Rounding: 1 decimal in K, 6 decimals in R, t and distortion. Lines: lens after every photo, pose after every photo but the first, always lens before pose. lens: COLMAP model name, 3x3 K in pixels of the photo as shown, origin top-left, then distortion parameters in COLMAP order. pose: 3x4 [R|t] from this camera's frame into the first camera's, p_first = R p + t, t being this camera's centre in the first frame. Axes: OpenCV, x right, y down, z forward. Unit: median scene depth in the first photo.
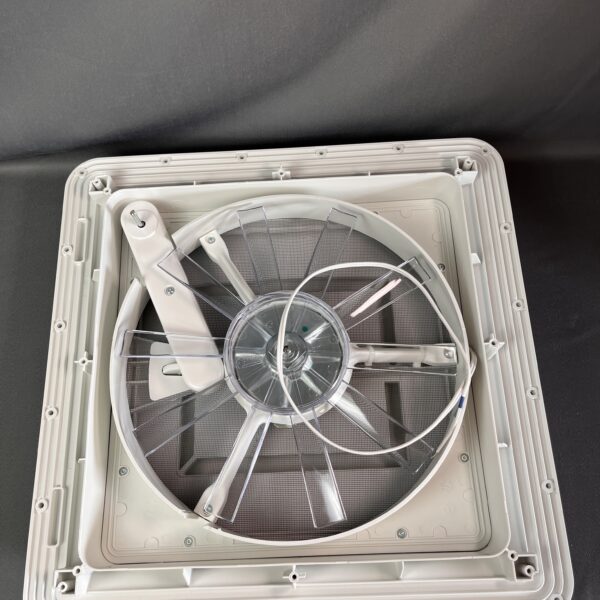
lens RADIAL K [[611.4, 0, 300.0], [0, 611.4, 300.0], [0, 0, 1]] dist [0.008588, -0.049832]
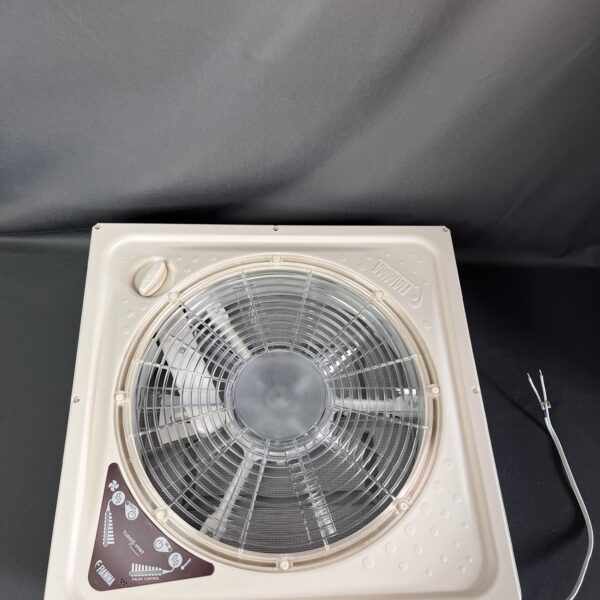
lens RADIAL K [[611.4, 0, 300.0], [0, 611.4, 300.0], [0, 0, 1]] dist [0.008588, -0.049832]
pose [[0.997923, 0.009009, 0.063789, -0.059765], [0.002265, 0.984654, -0.174504, 0.100026], [-0.064382, 0.174286, 0.982588, -0.205814]]
